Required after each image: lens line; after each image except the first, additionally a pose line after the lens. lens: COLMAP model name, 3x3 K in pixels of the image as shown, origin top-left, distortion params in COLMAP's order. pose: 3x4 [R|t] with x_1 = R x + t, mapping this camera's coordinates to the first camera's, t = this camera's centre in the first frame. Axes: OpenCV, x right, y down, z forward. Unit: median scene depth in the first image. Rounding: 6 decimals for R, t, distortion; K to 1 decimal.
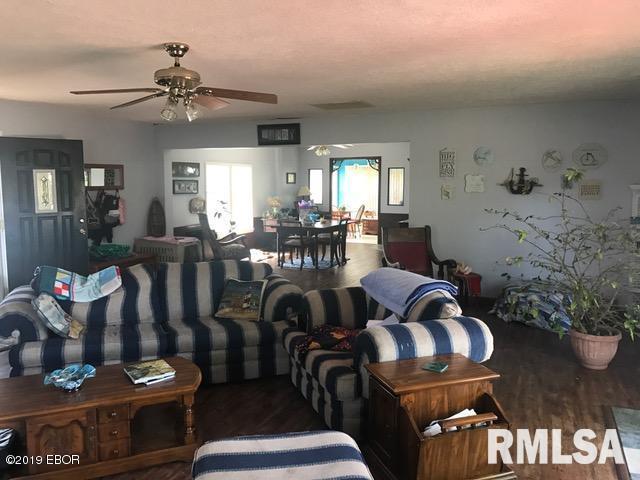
lens RADIAL K [[529.9, 0, 320.5], [0, 529.9, 241.1], [0, 0, 1]] dist [0.028198, -0.028013]
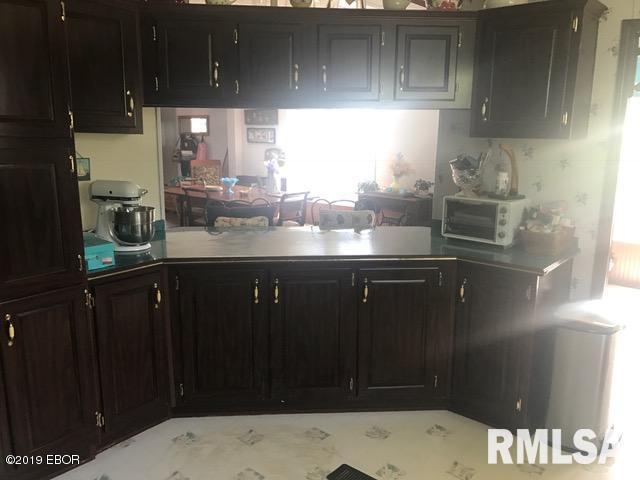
lens RADIAL K [[529.9, 0, 320.1], [0, 529.9, 239.5], [0, 0, 1]] dist [0.028198, -0.028013]
pose [[-0.304217, 0.185566, -0.934354, 0.622657], [-0.120470, 0.965474, 0.230971, -0.151083], [0.944955, 0.182827, -0.271358, 1.360513]]
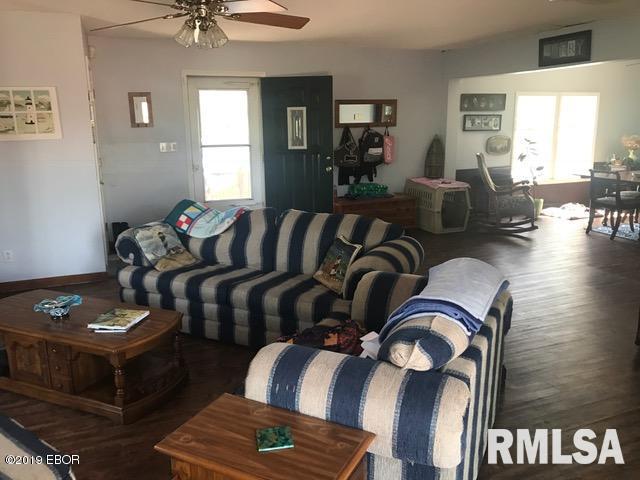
lens RADIAL K [[529.9, 0, 318.2], [0, 529.9, 235.4], [0, 0, 1]] dist [0.028198, -0.028013]
pose [[0.690305, 0.150530, -0.707686, 0.196343], [-0.072097, 0.987561, 0.139735, -0.022576], [0.719918, -0.045438, 0.692570, 0.196762]]
